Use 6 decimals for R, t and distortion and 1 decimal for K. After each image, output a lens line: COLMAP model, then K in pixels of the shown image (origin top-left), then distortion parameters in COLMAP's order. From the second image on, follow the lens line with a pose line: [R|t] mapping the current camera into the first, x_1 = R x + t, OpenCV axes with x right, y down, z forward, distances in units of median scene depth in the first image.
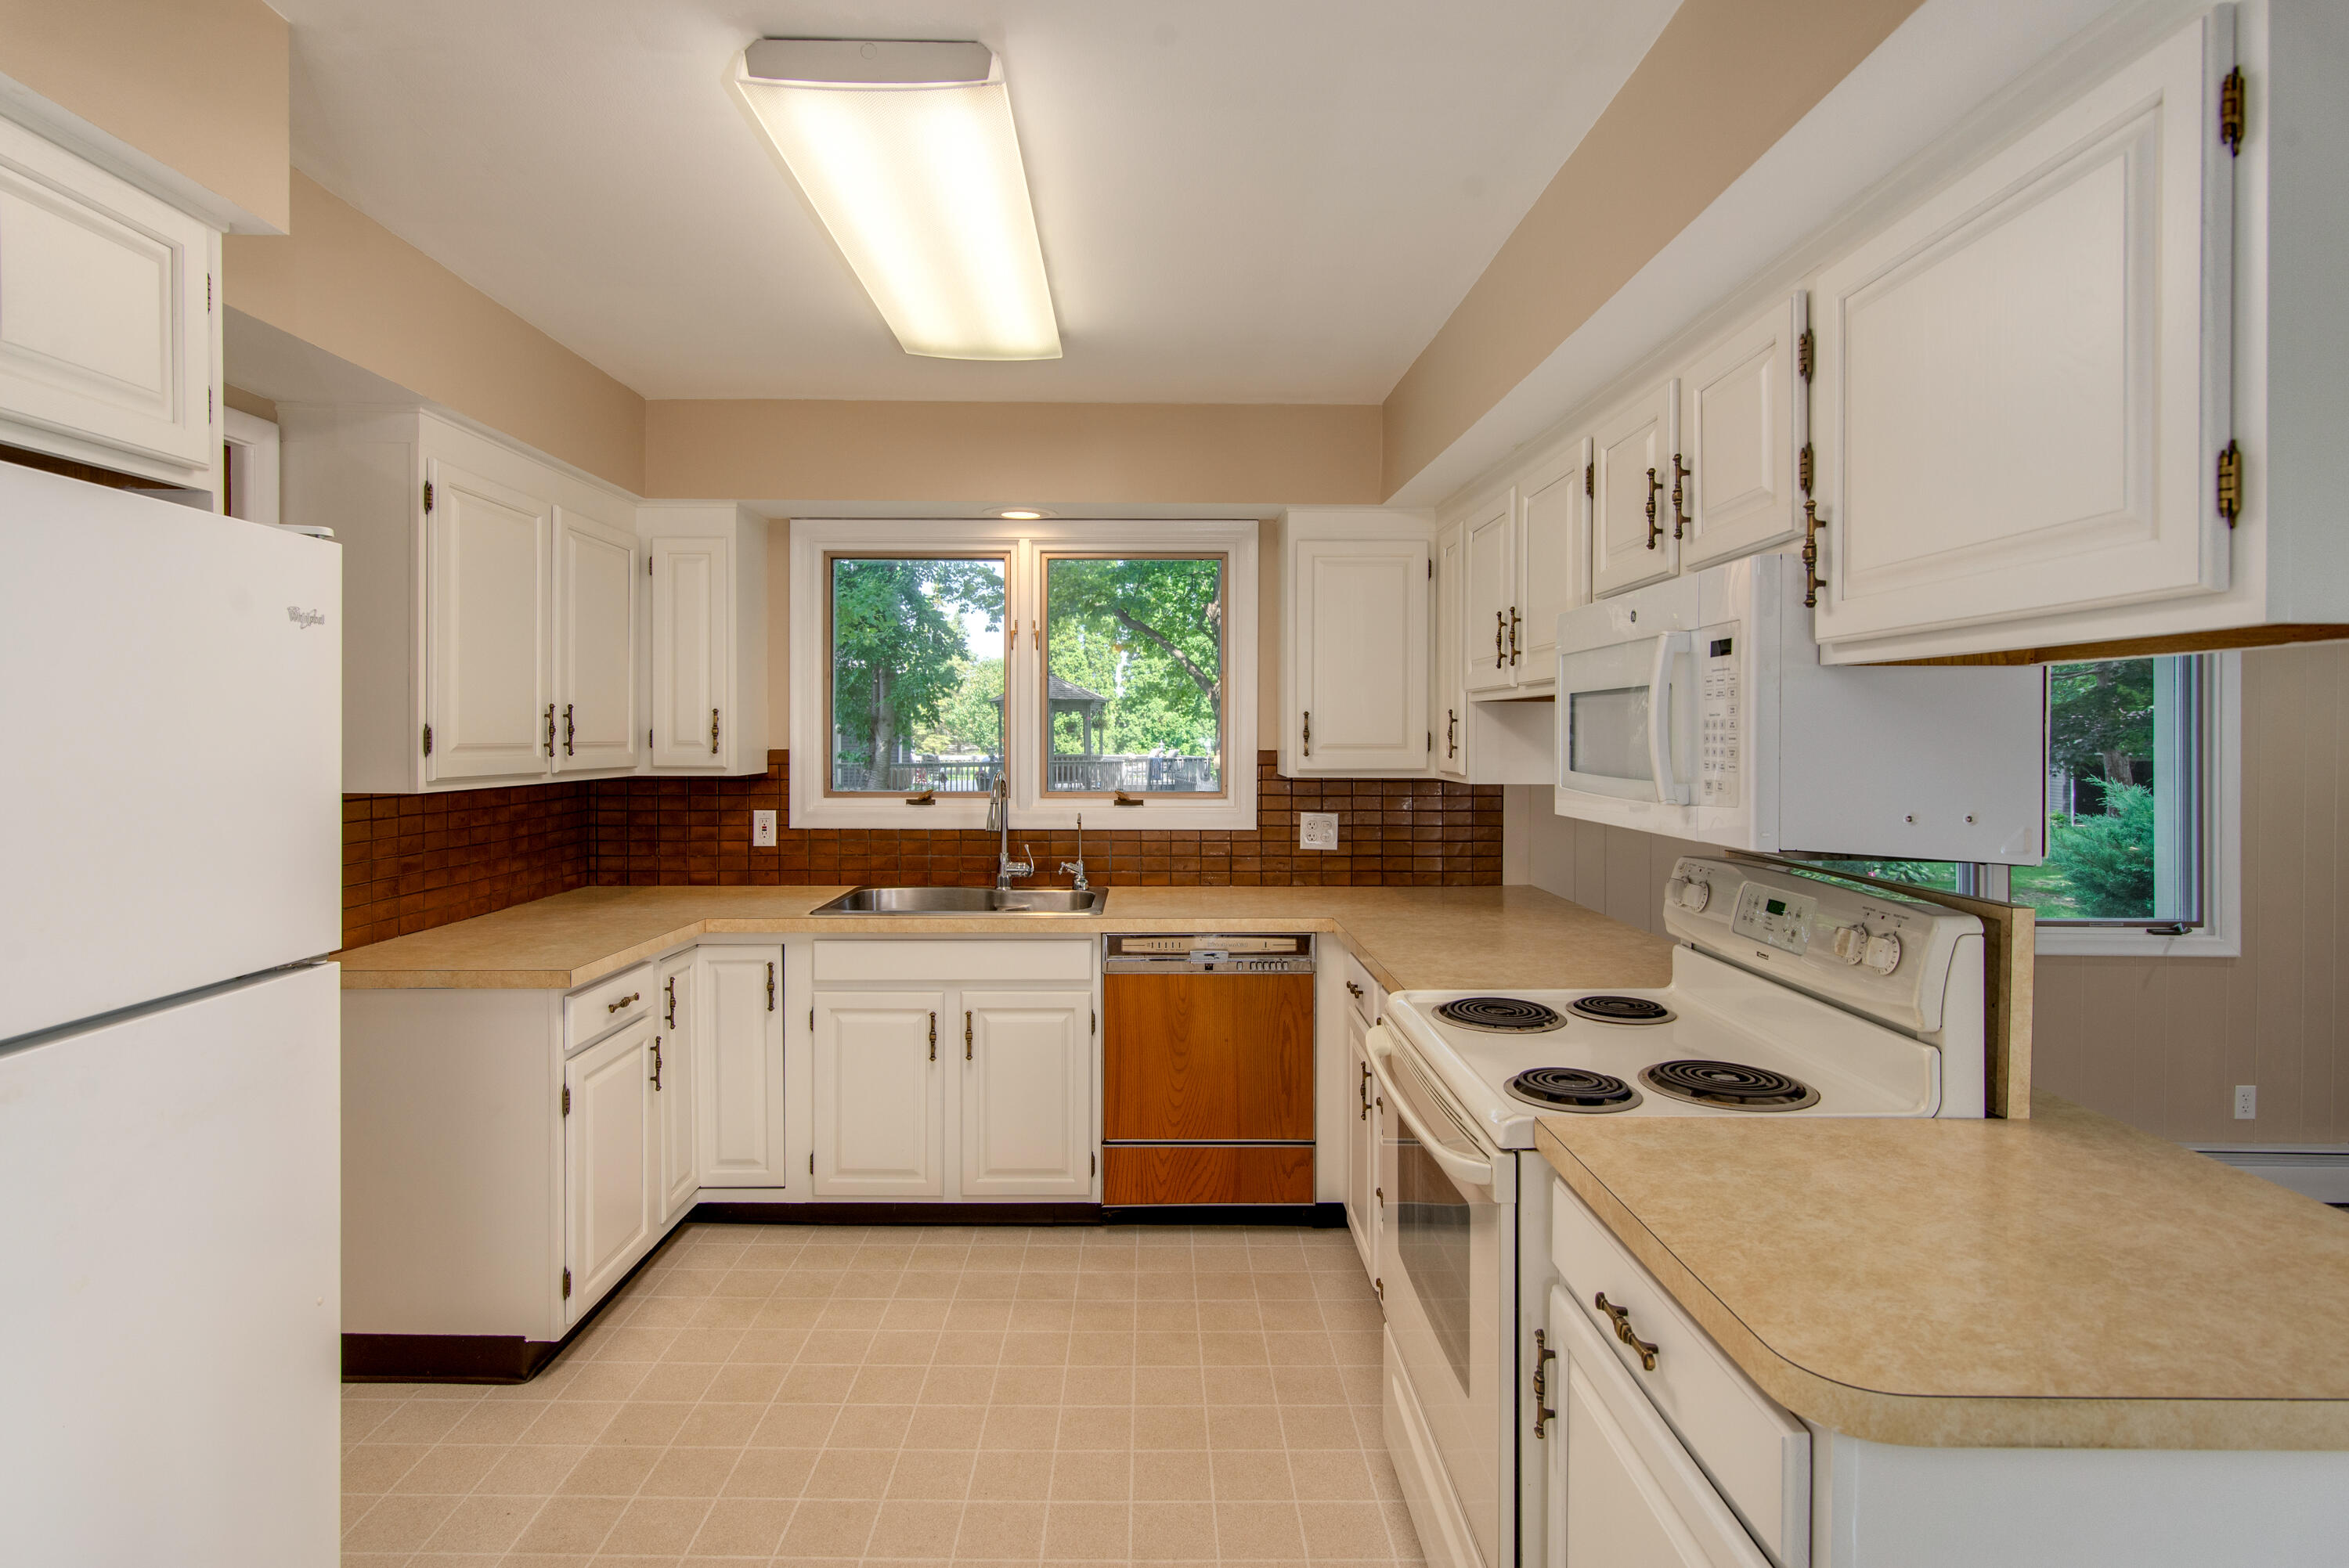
lens RADIAL K [[1153.3, 0, 1156.1], [0, 1153.3, 742.8], [0, 0, 1]] dist [0.000633, -0.000228]
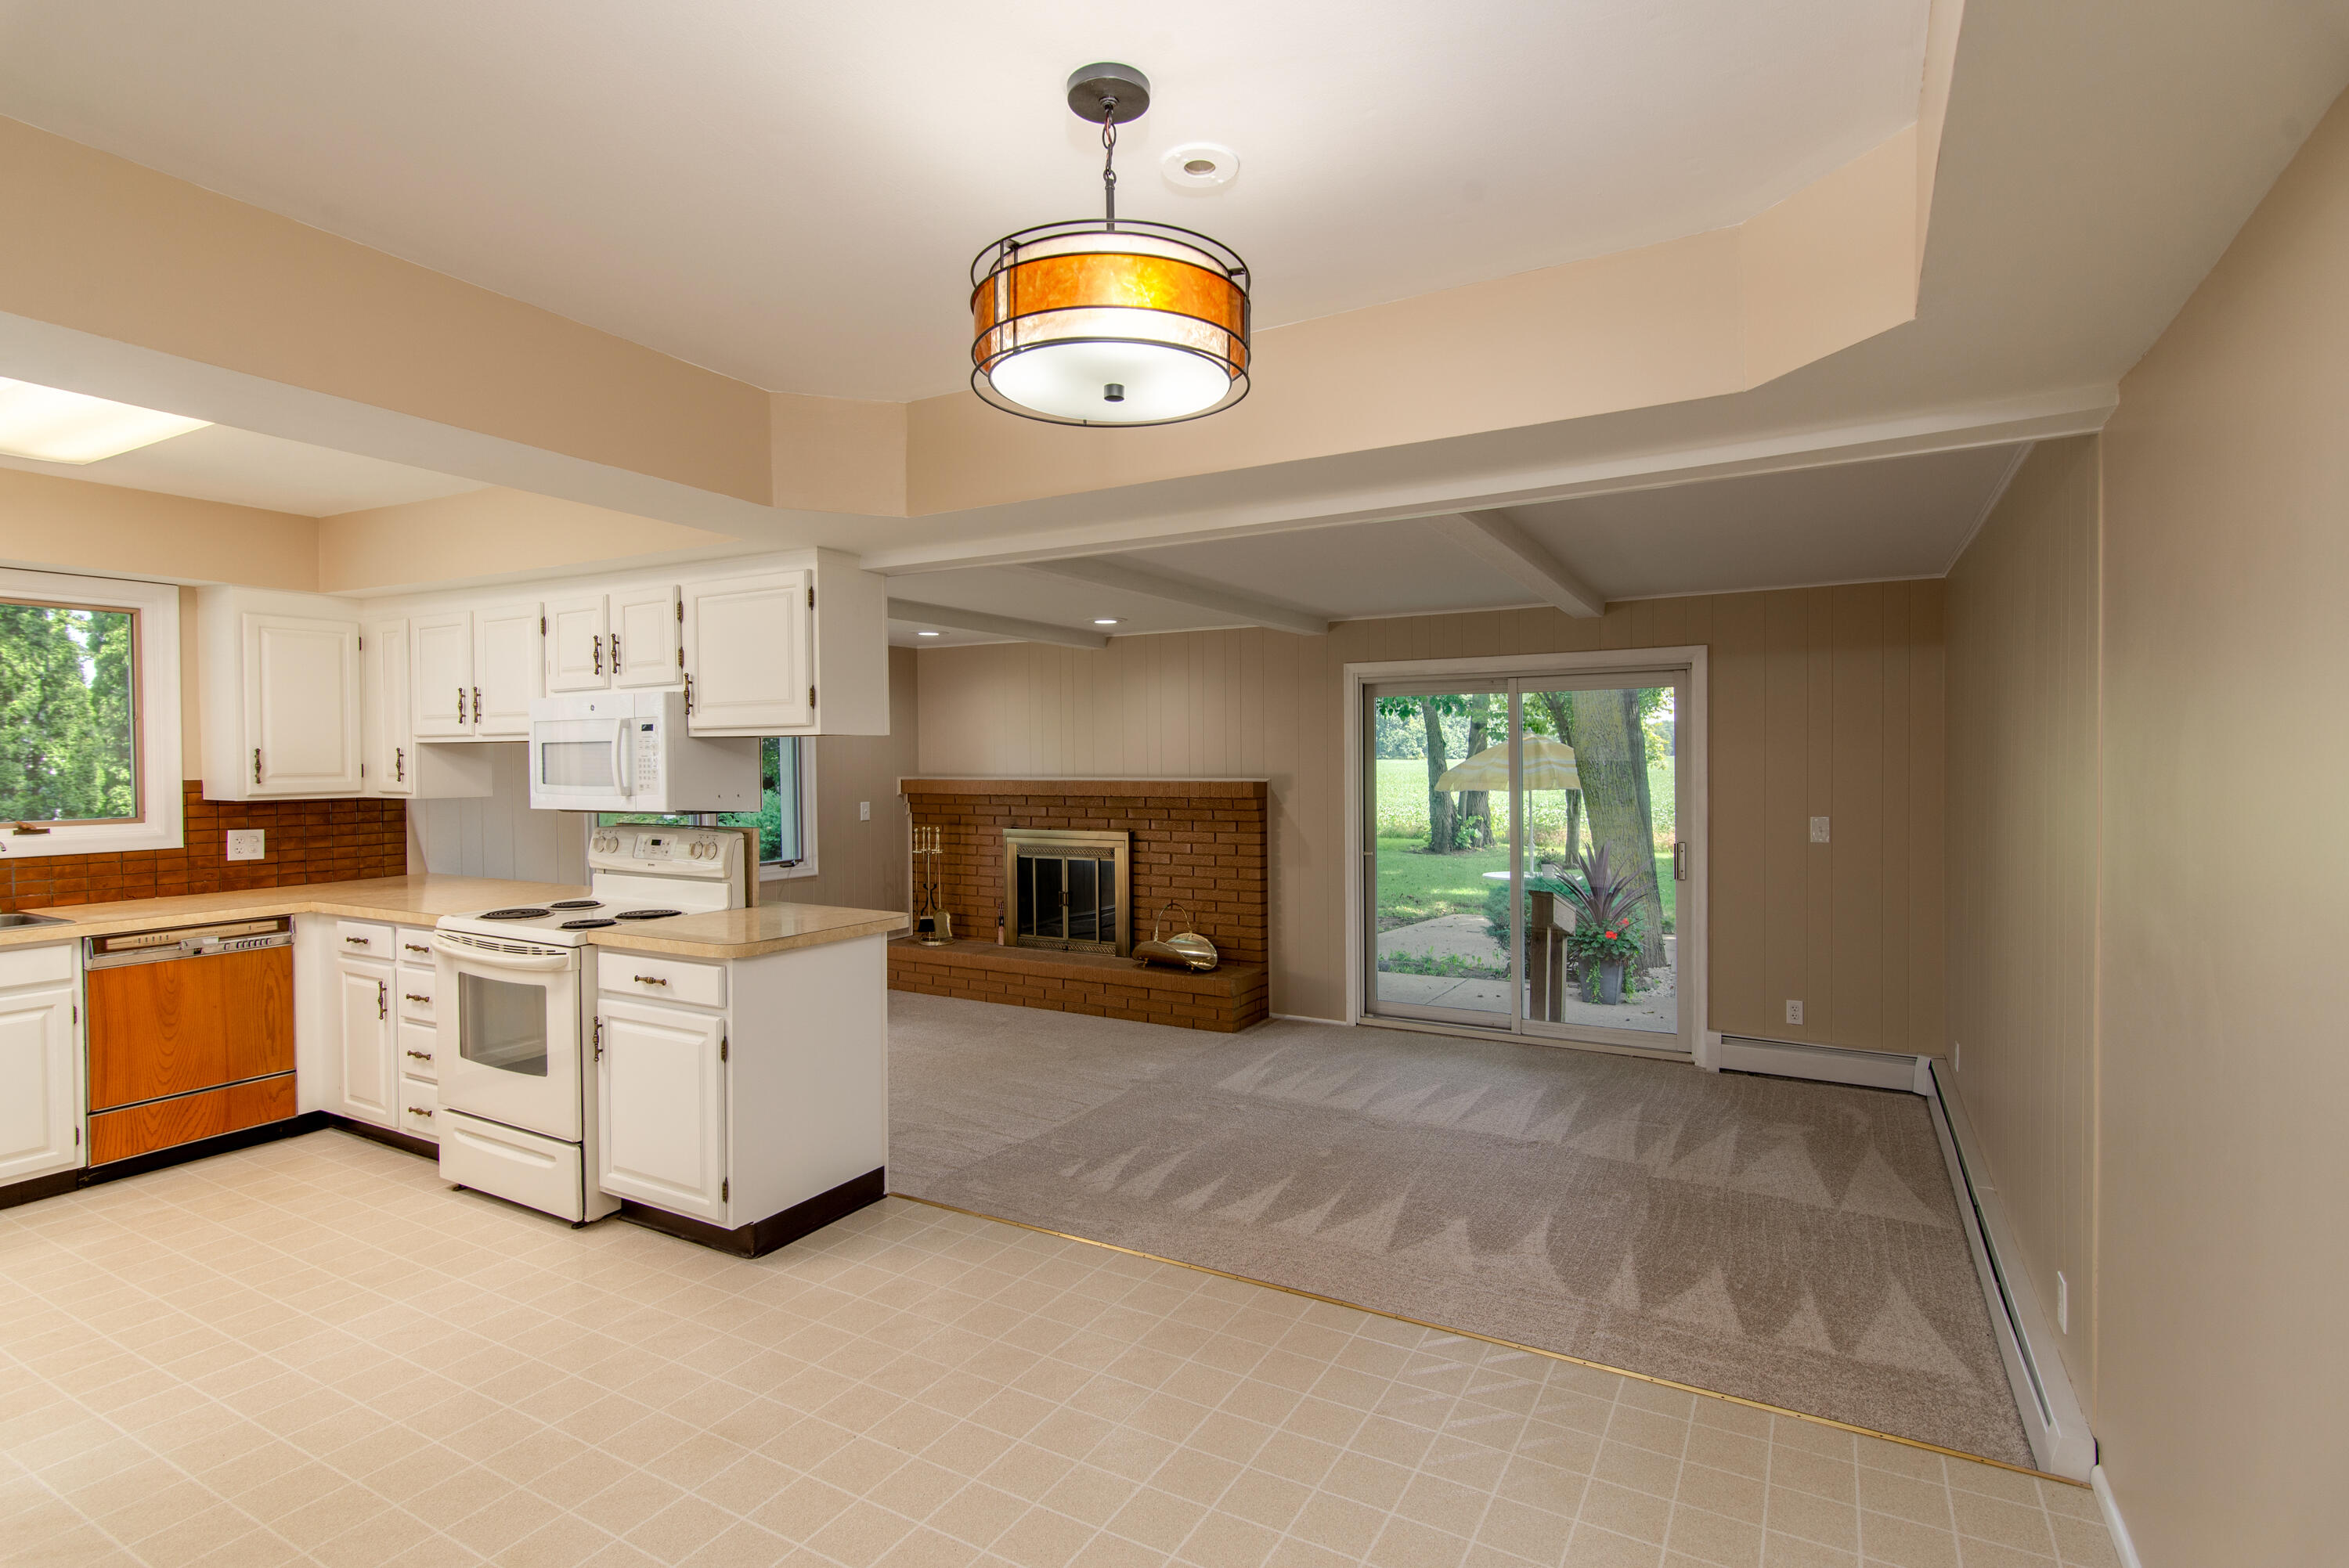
lens RADIAL K [[1153.3, 0, 1176.7], [0, 1153.3, 779.0], [0, 0, 1]] dist [0.000633, -0.000228]
pose [[0.491854, -0.023363, 0.870364, -0.517049], [0.014073, 0.999723, 0.018883, -0.003297], [-0.870564, 0.002960, 0.492047, -0.552092]]
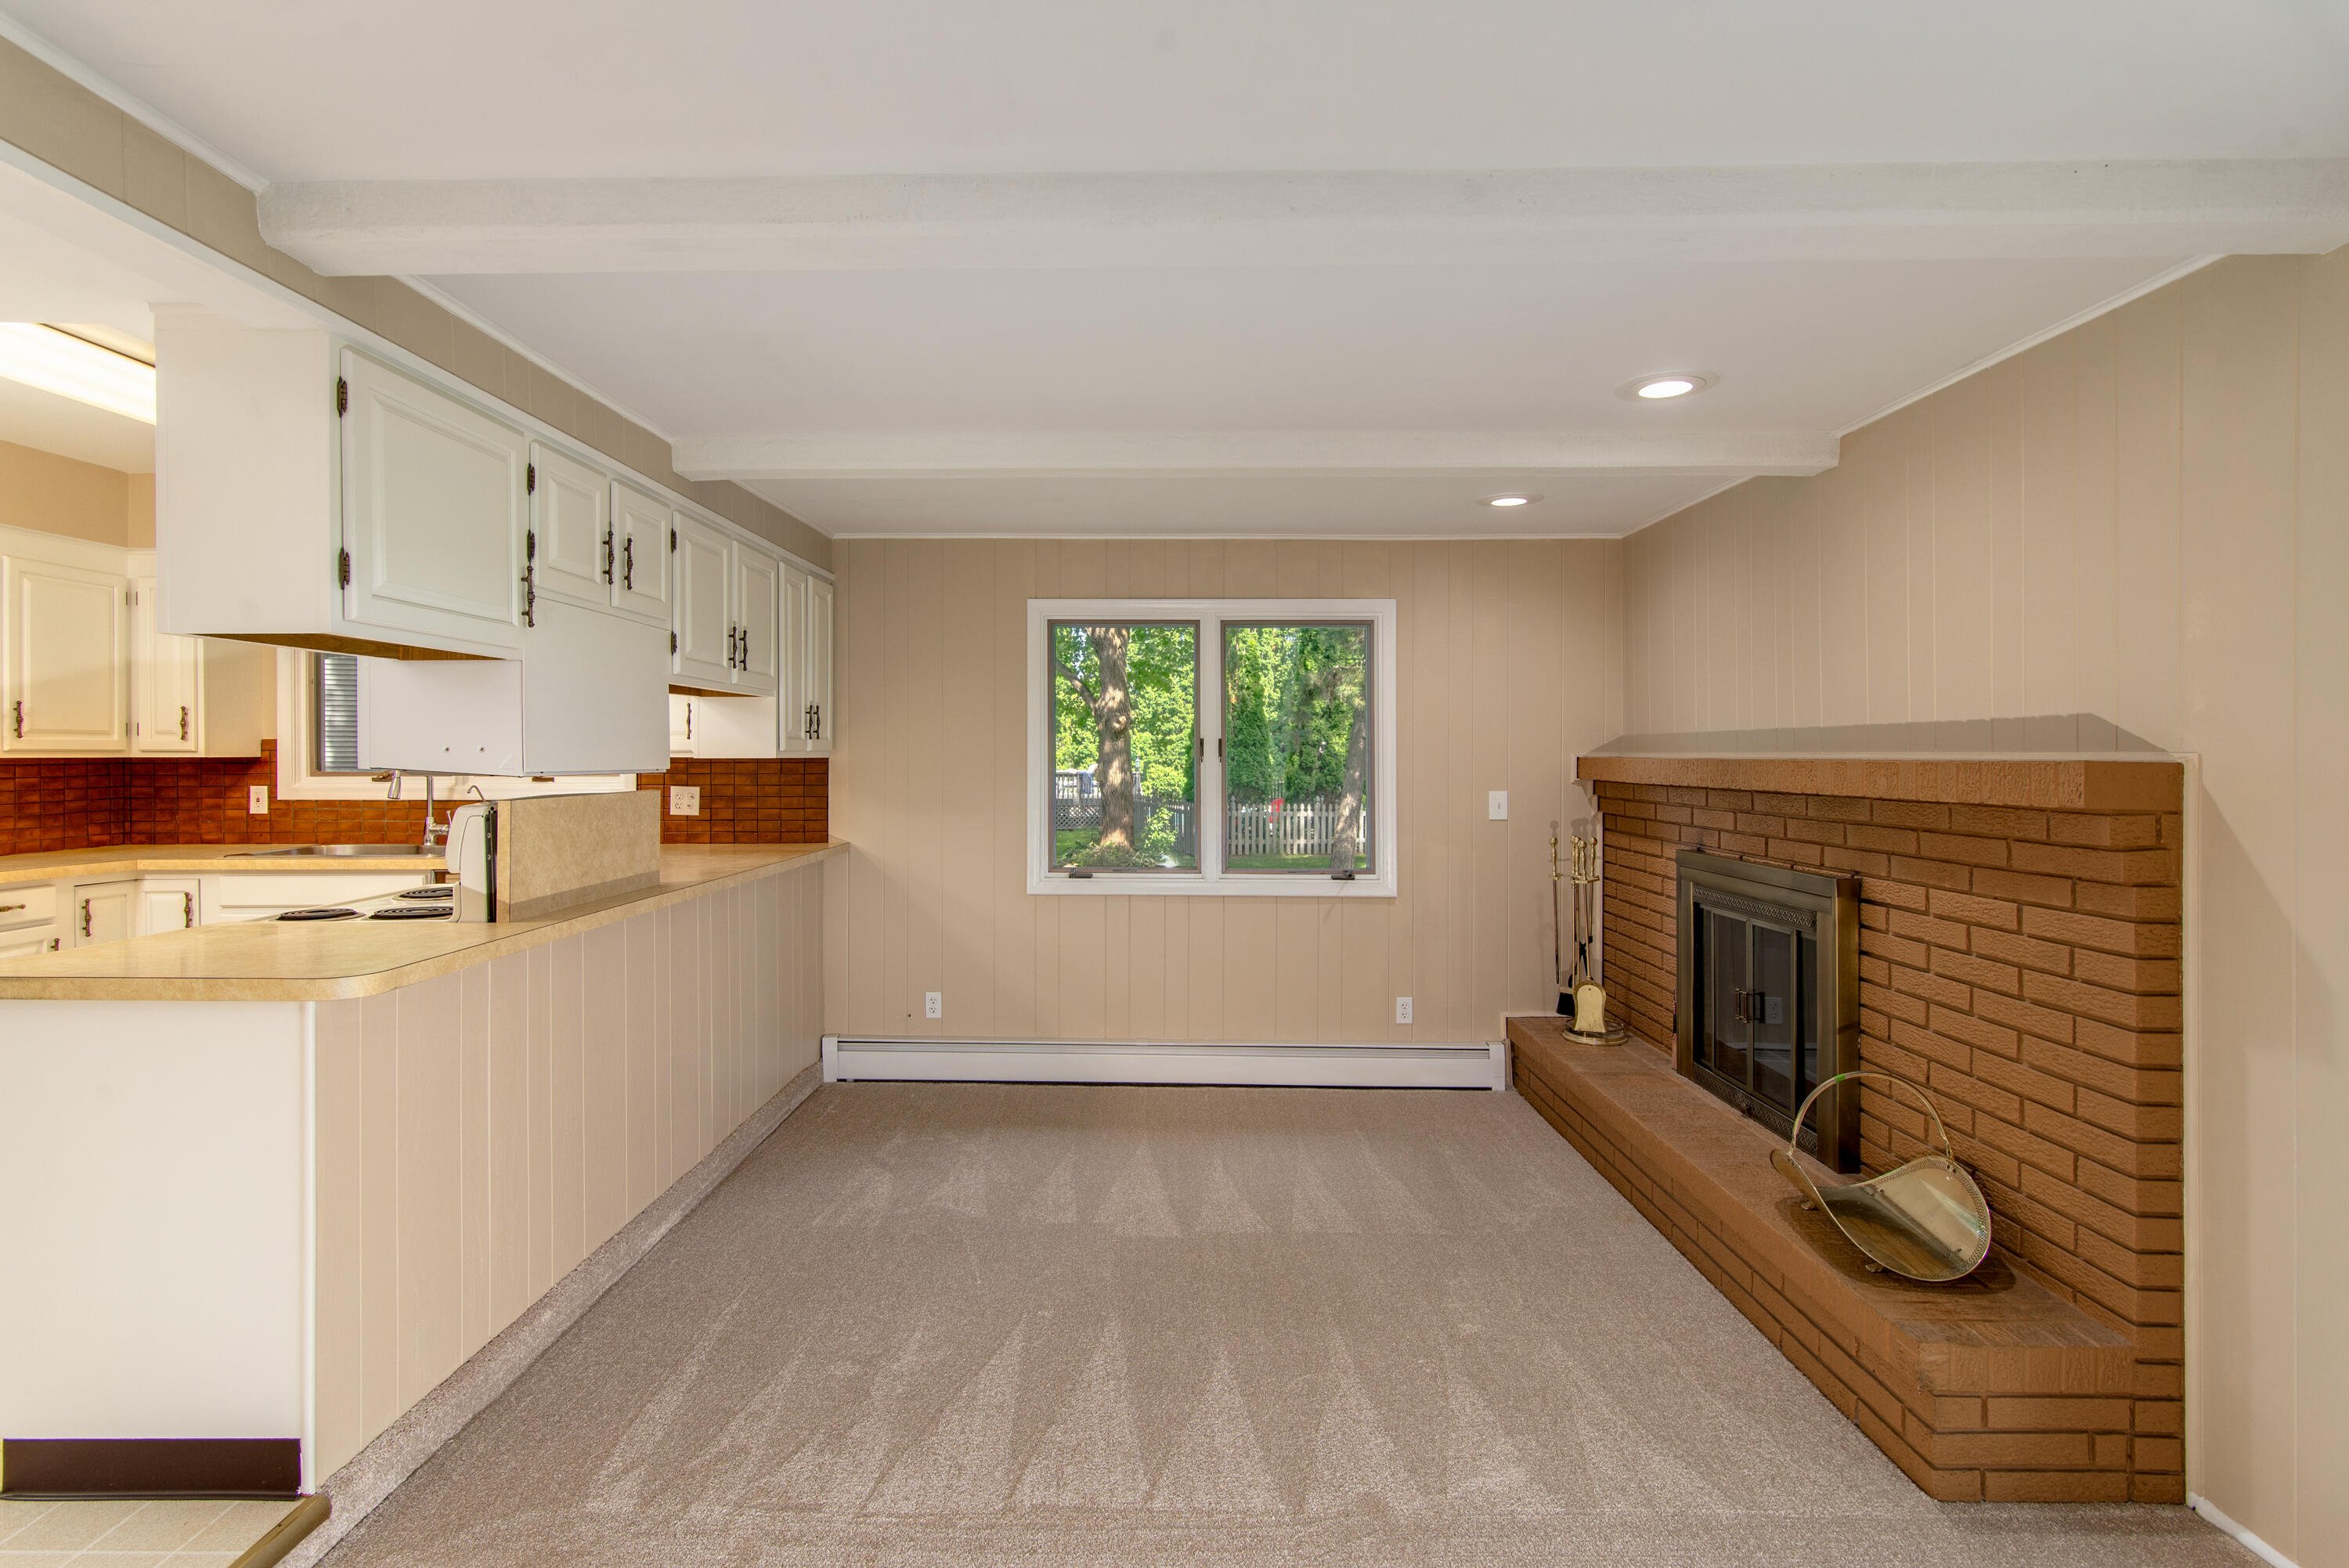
lens RADIAL K [[1153.3, 0, 1179.6], [0, 1153.3, 764.1], [0, 0, 1]] dist [0.000633, -0.000228]
pose [[0.999920, -0.003418, -0.012176, 0.833468], [0.003426, 0.999994, 0.000640, 0.043053], [0.012174, -0.000681, 0.999926, -0.331436]]
